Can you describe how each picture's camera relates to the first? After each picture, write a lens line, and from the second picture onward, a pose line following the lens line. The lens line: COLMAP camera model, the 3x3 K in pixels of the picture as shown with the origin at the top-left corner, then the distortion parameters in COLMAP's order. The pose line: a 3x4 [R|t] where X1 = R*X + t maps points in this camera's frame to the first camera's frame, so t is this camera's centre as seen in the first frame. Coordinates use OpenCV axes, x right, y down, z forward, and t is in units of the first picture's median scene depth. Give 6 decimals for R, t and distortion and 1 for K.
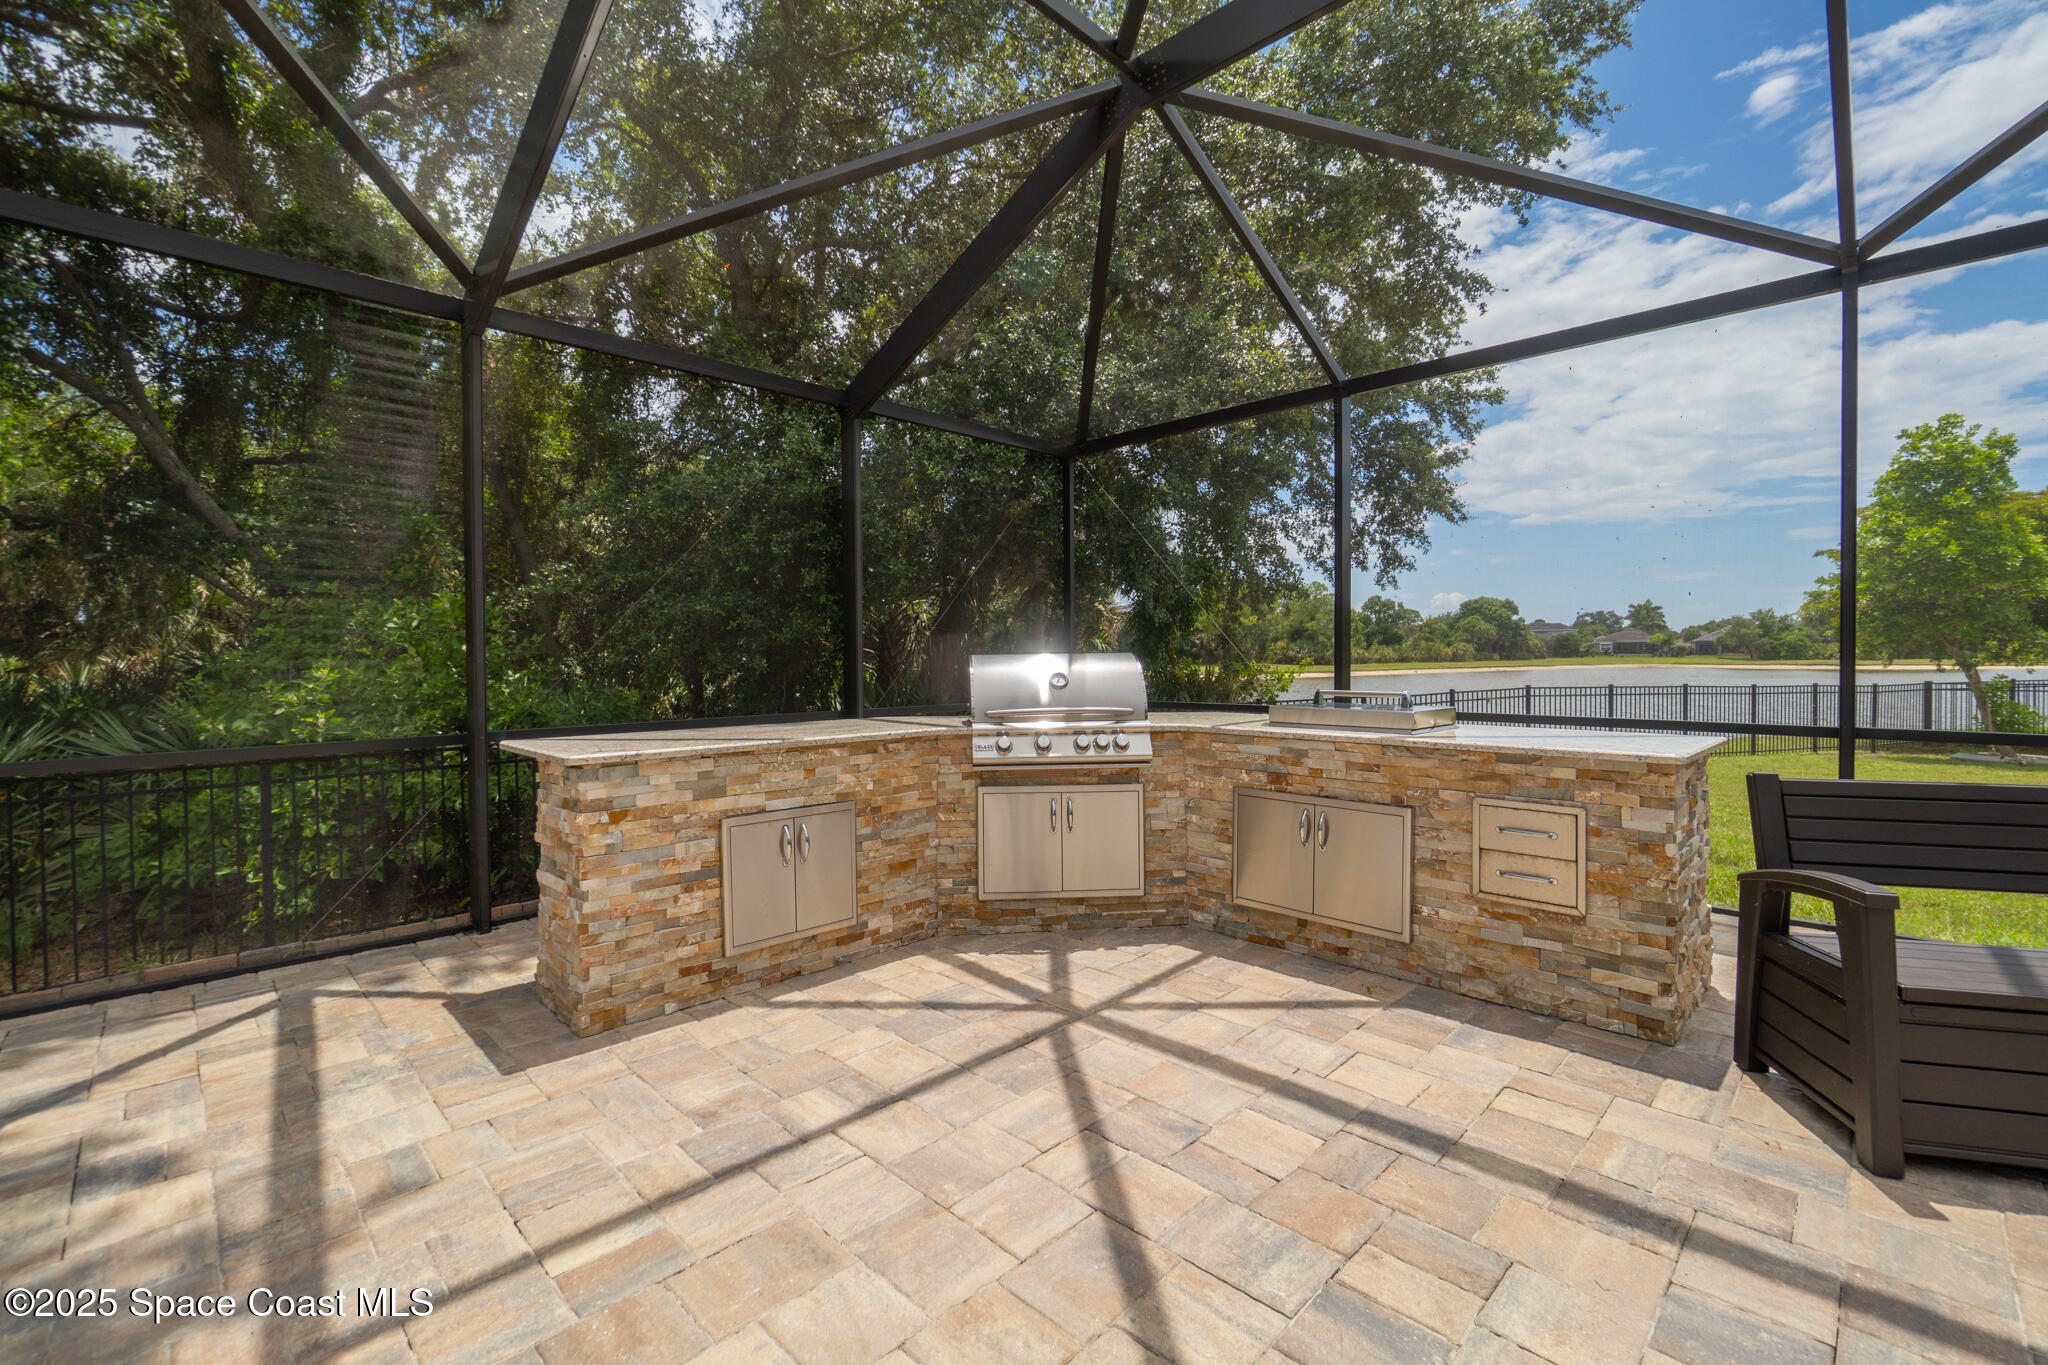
lens RADIAL K [[899.2, 0, 1008.3], [0, 899.2, 662.4], [0, 0, 1]] dist [-0.002520, -0.000588]
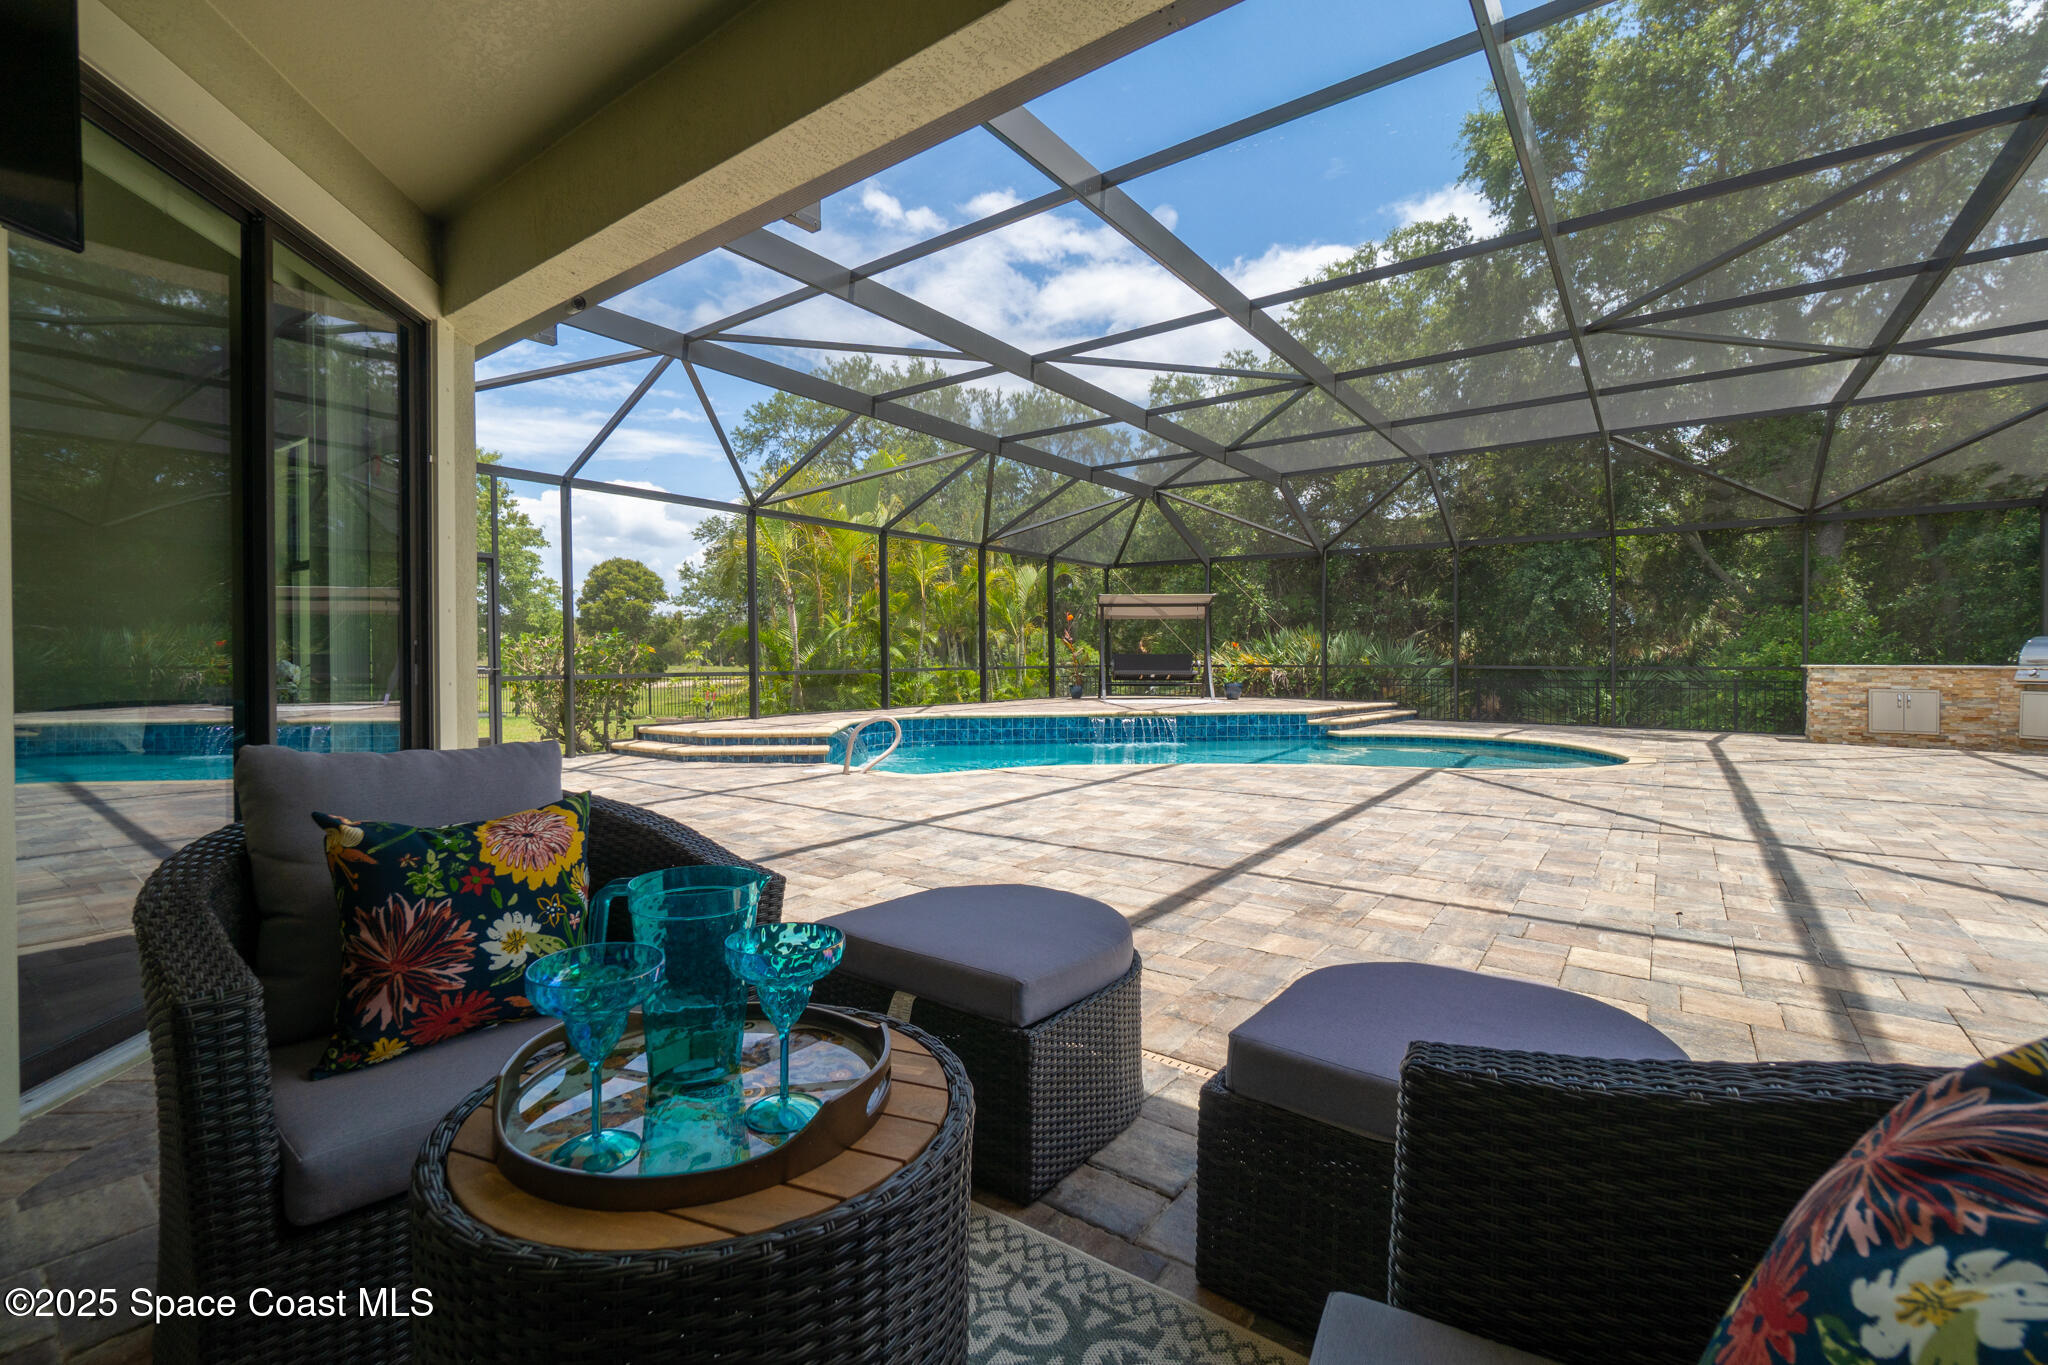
lens RADIAL K [[886.4, 0, 1006.8], [0, 886.4, 670.1], [0, 0, 1]] dist [-0.007816, 0.000898]
pose [[0.163272, 0.021315, -0.986351, 1.935504], [-0.005477, 0.999771, 0.020698, 0.052669], [0.986566, 0.002023, 0.163352, -2.158774]]
